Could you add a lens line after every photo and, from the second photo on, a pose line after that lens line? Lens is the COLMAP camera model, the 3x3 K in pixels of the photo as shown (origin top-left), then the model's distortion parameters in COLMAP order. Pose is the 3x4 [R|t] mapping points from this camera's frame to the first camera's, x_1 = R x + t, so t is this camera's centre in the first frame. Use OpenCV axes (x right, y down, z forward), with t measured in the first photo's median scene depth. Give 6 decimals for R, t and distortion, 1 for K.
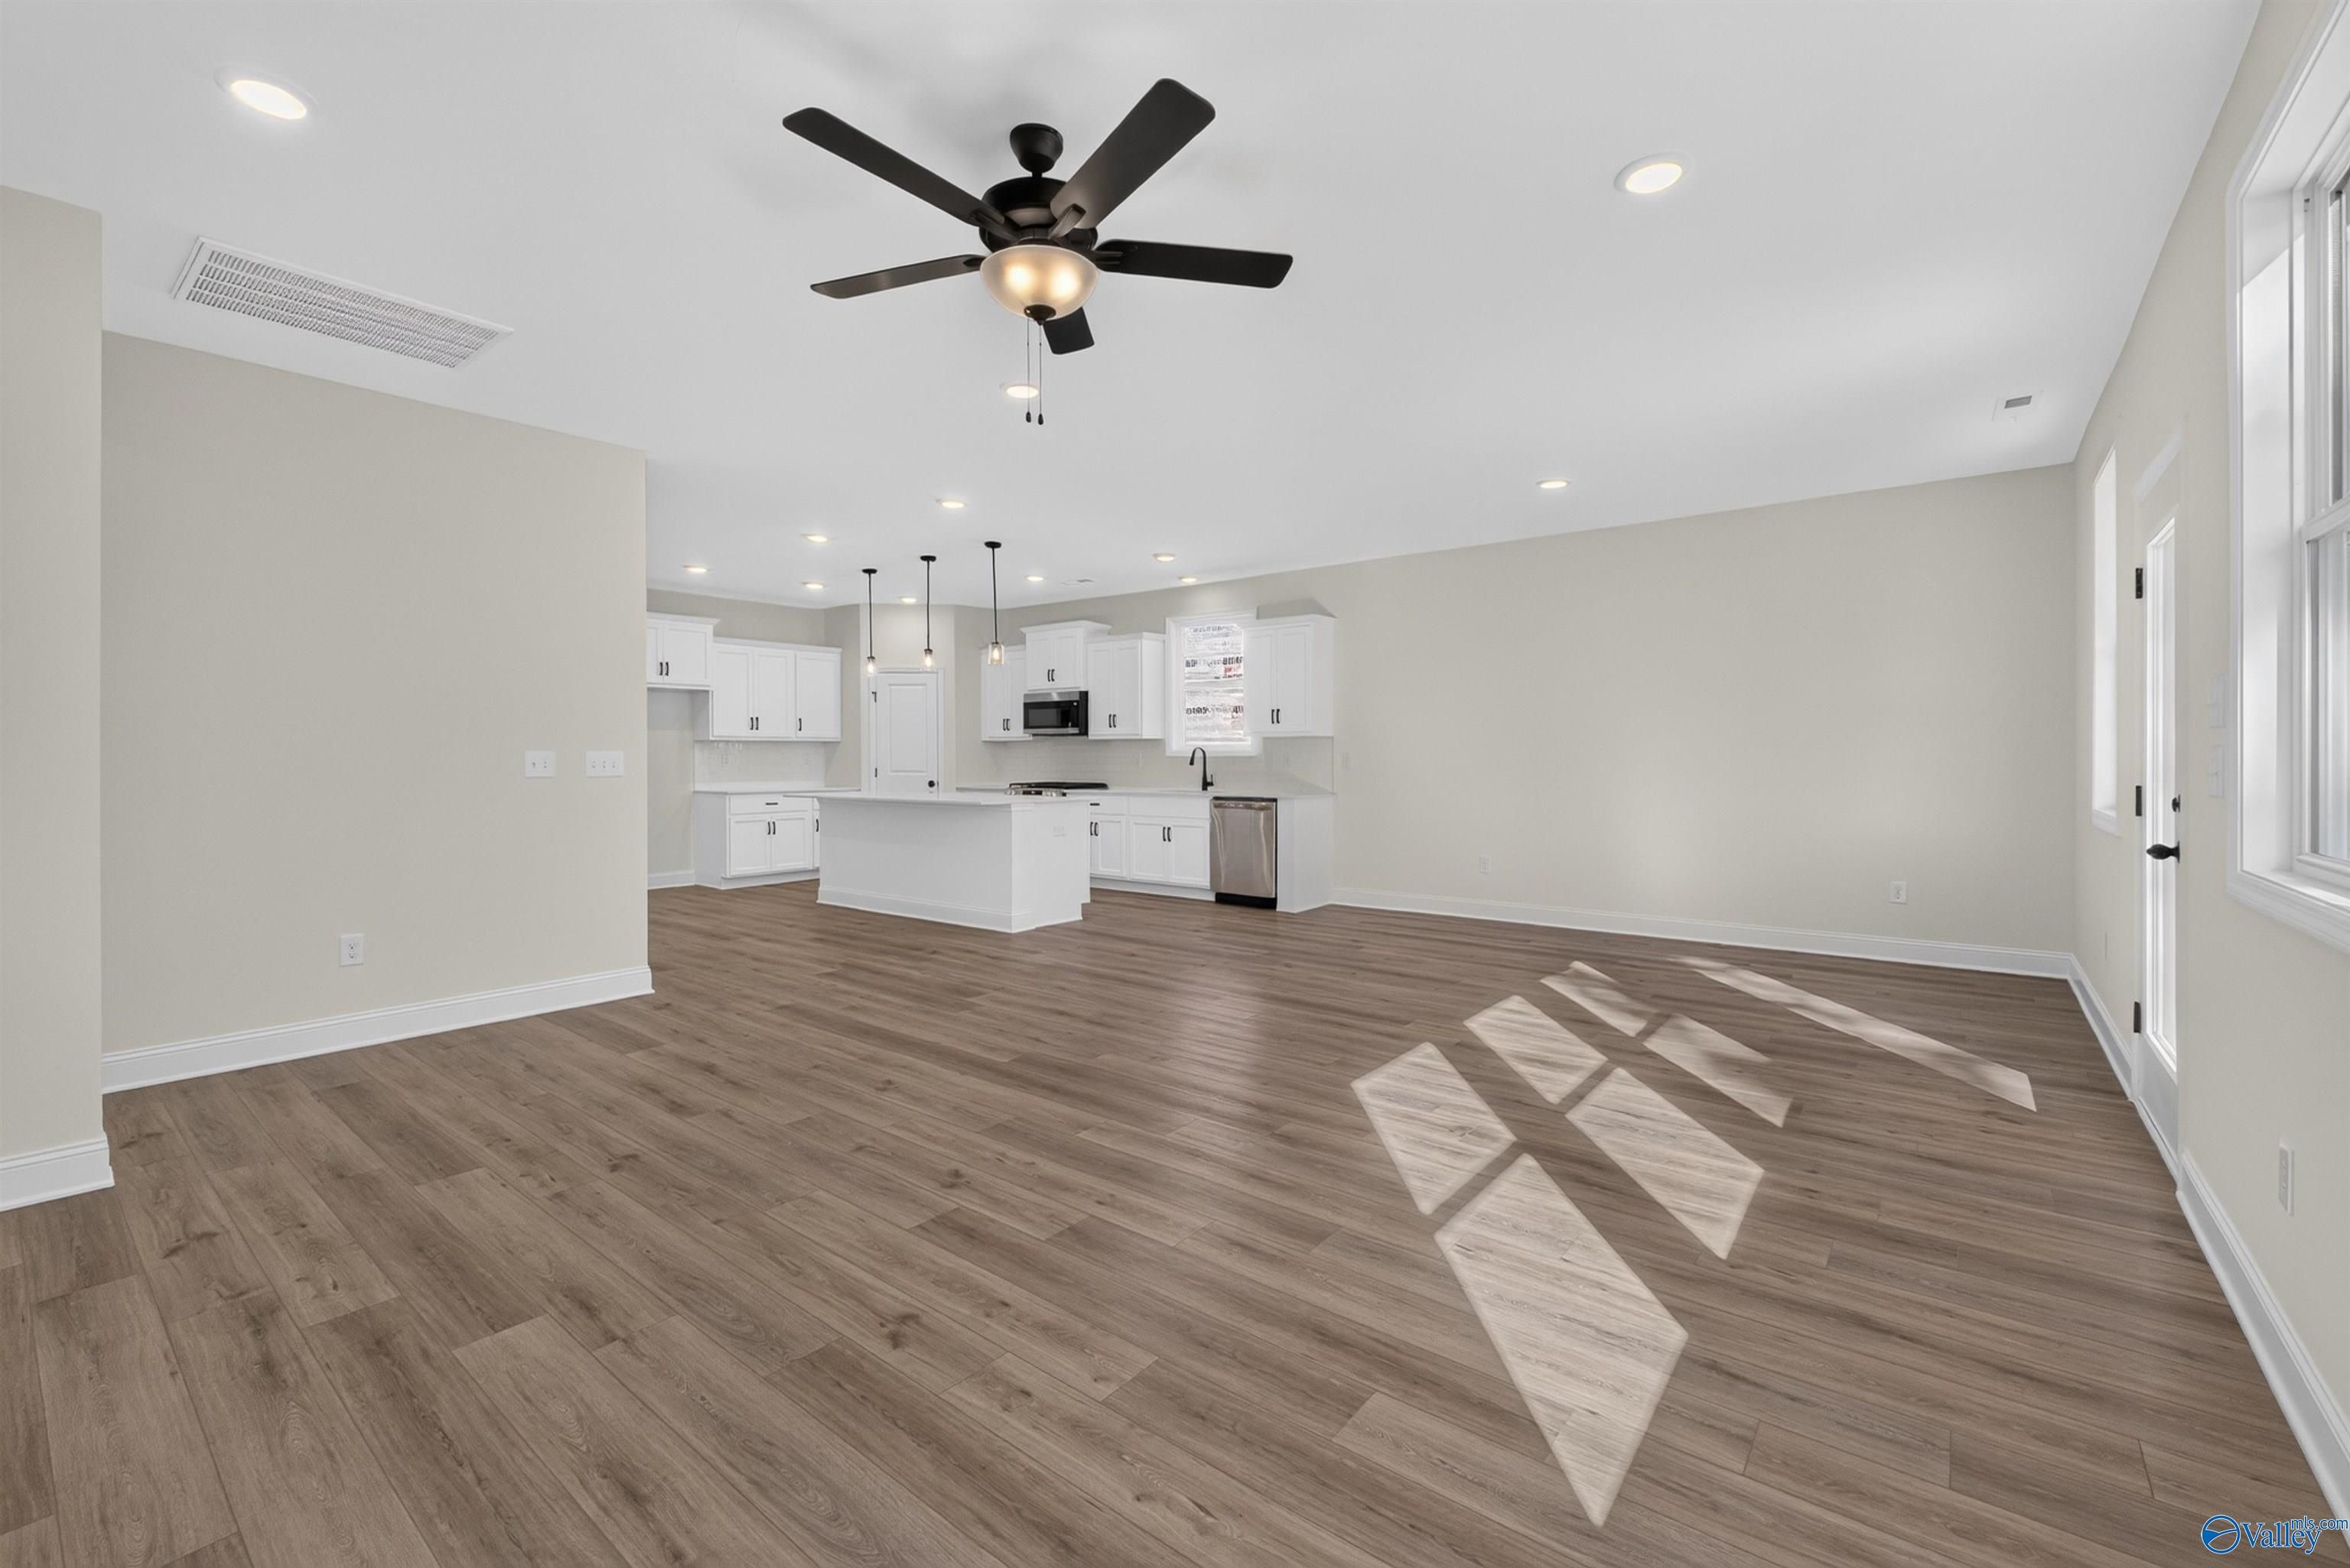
lens RADIAL K [[984.0, 0, 1156.5], [0, 984.0, 768.0], [0, 0, 1]] dist [-0.004469, -0.000405]
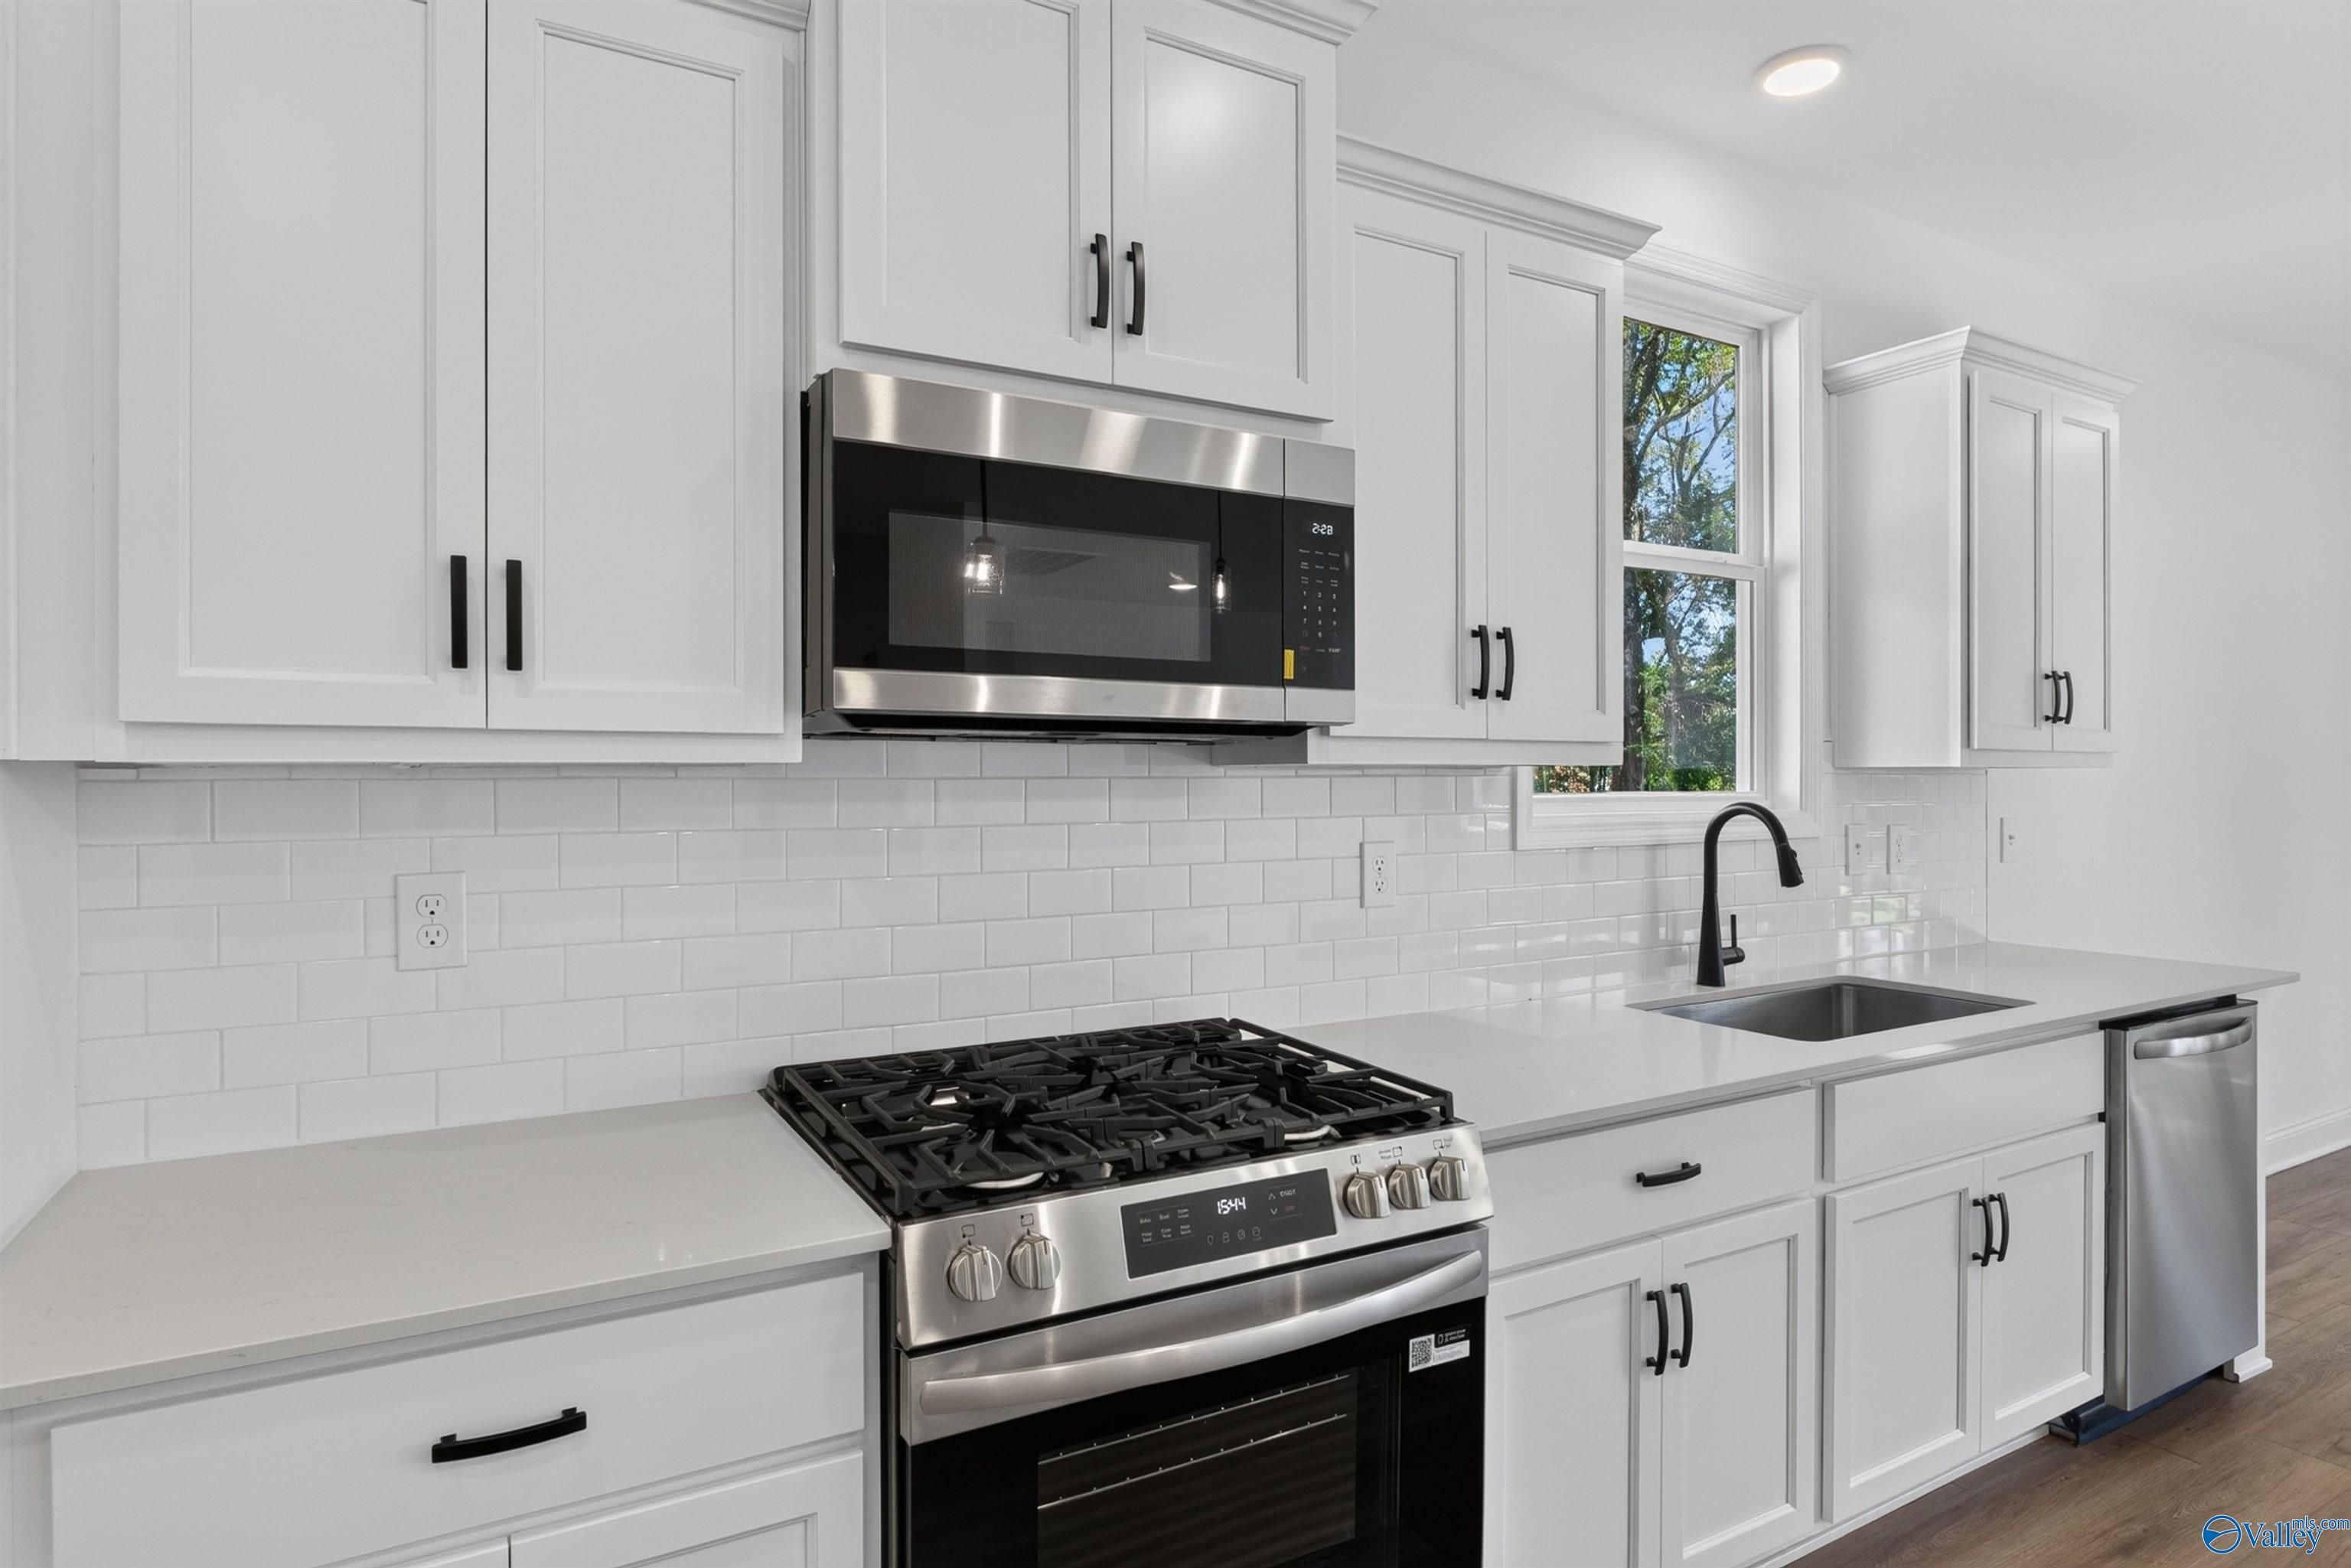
lens RADIAL K [[1267.7, 0, 1158.3], [0, 1267.7, 775.5], [0, 0, 1]] dist [-0.003844, 0.000012]
pose [[0.376455, -0.000868, 0.926434, -0.667745], [0.012556, 0.999912, -0.004165, -0.066149], [-0.926350, 0.013201, 0.376433, 2.329555]]
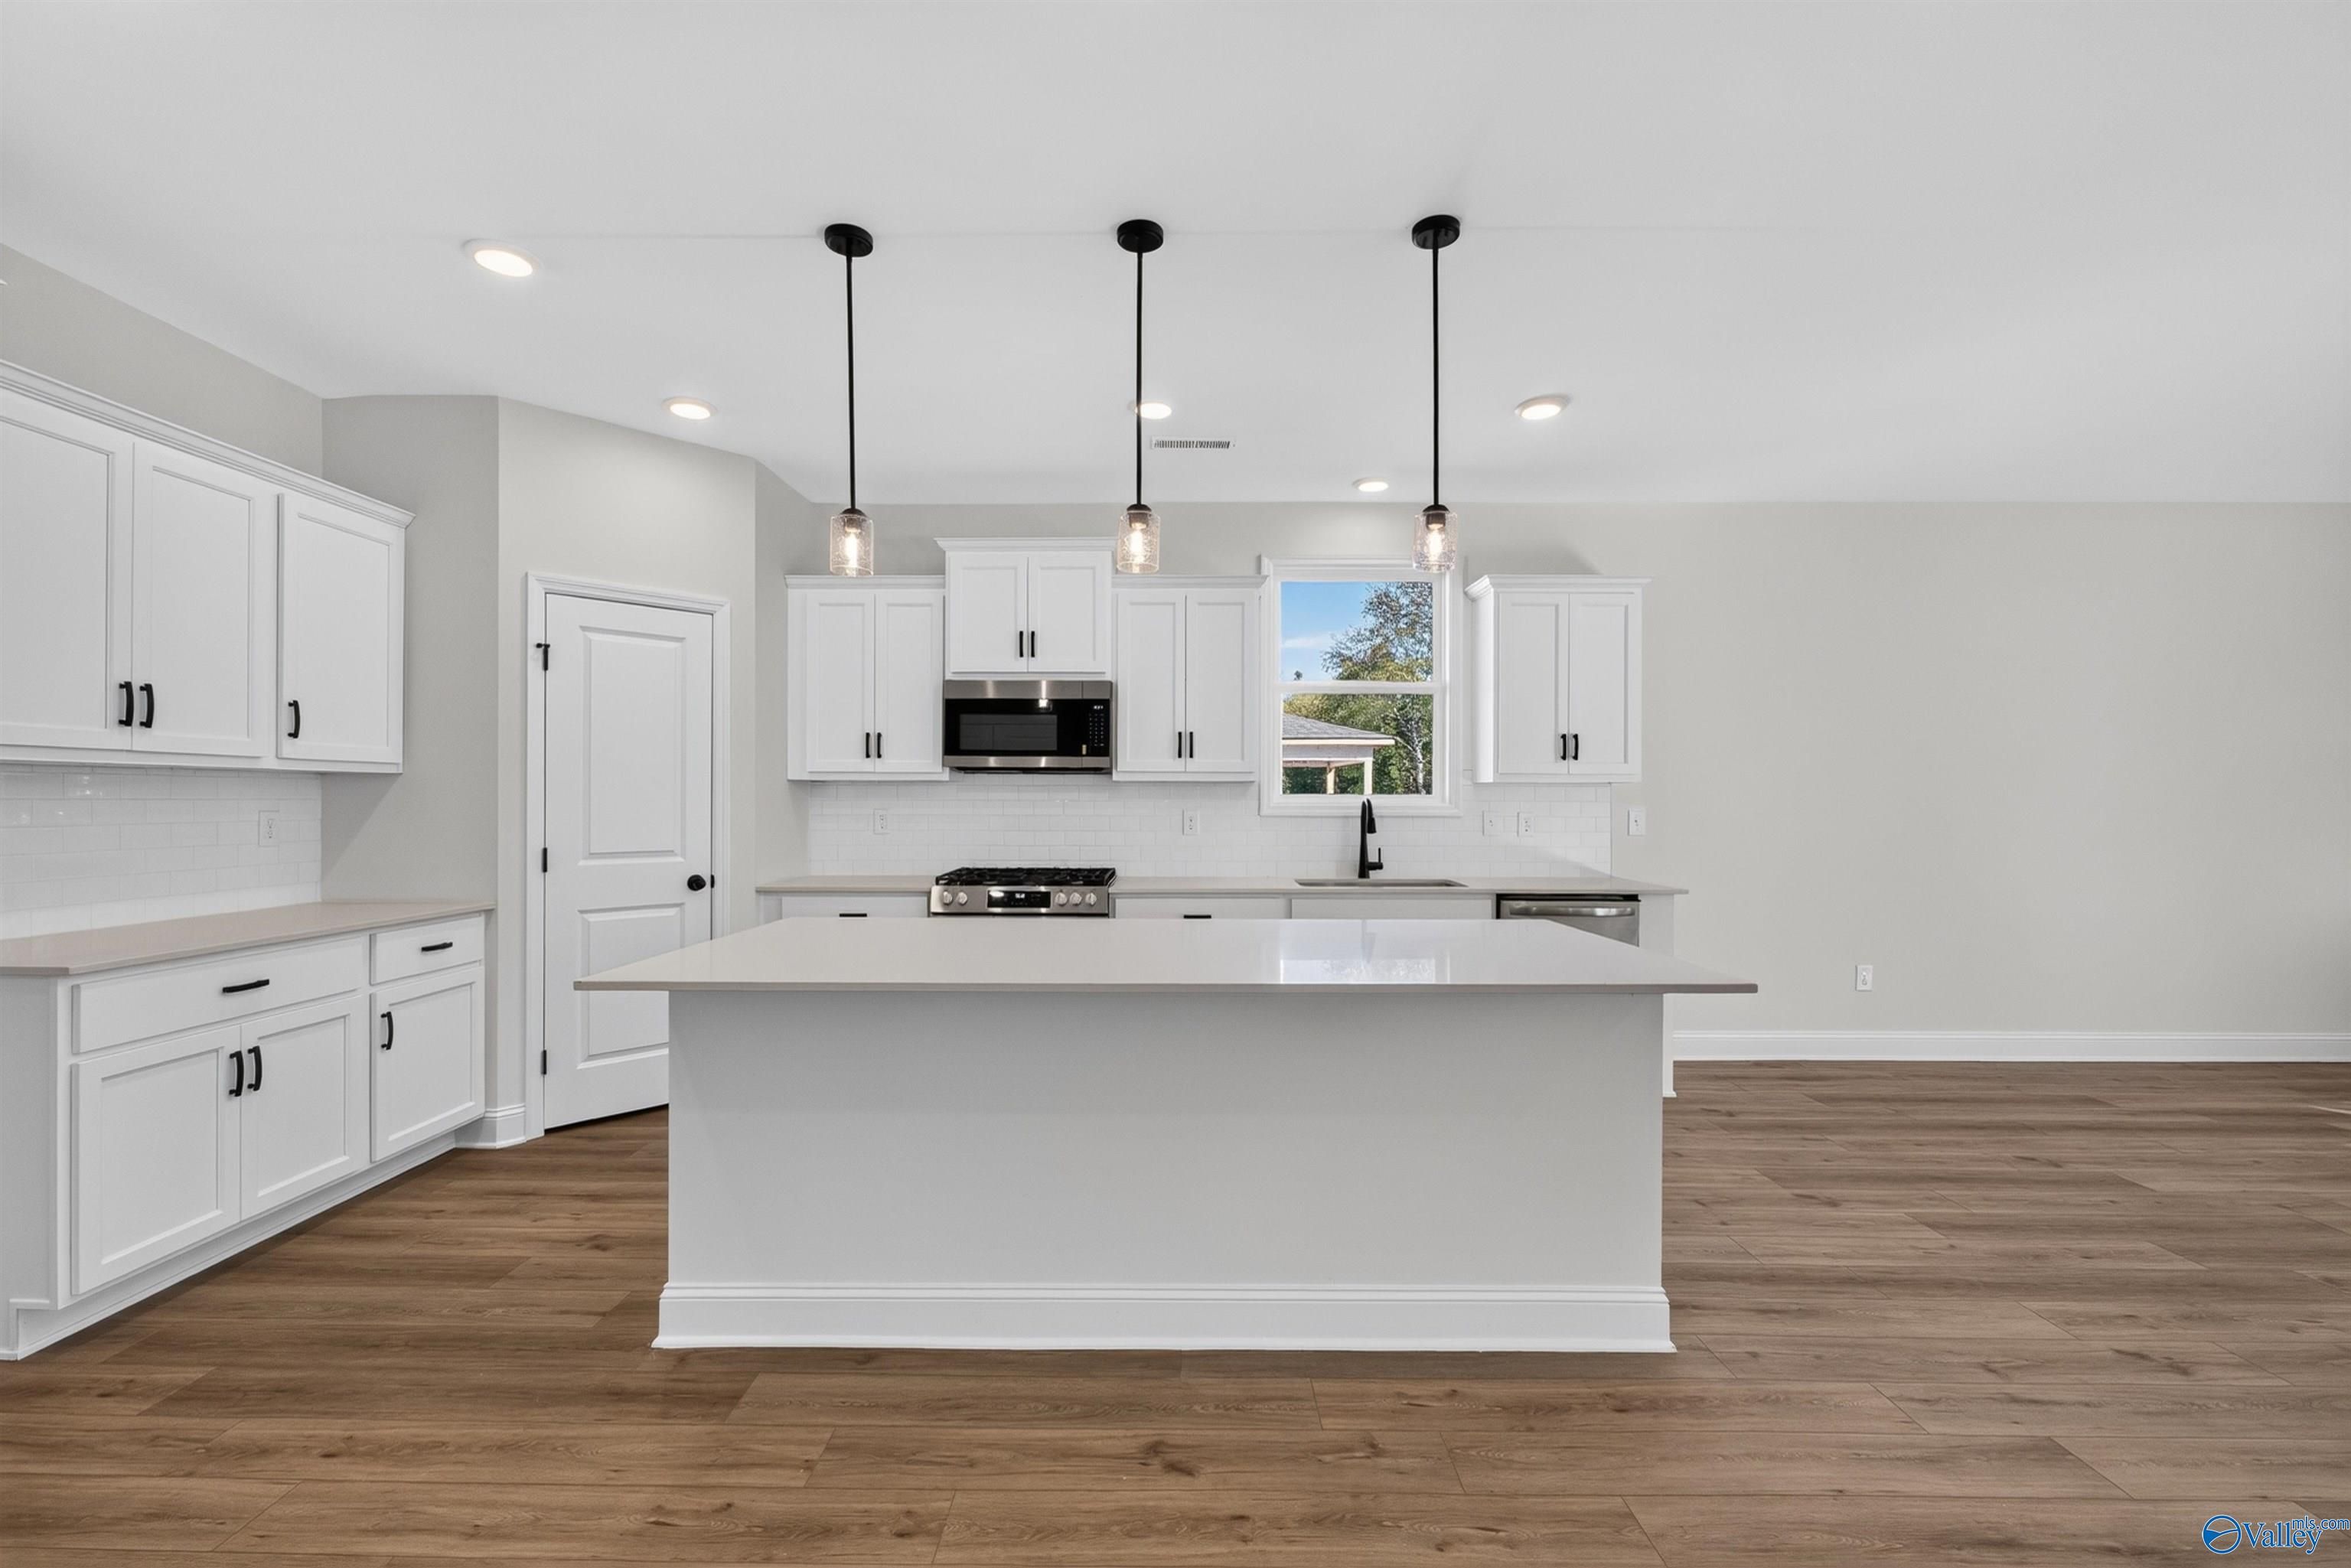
lens RADIAL K [[984.5, 0, 1172.7], [0, 984.5, 794.5], [0, 0, 1]] dist [-0.004469, -0.000405]
pose [[0.784346, 0.007881, 0.620274, -0.865881], [0.004373, 0.999824, -0.018232, -0.032311], [-0.620309, 0.017013, 0.784173, 1.466870]]
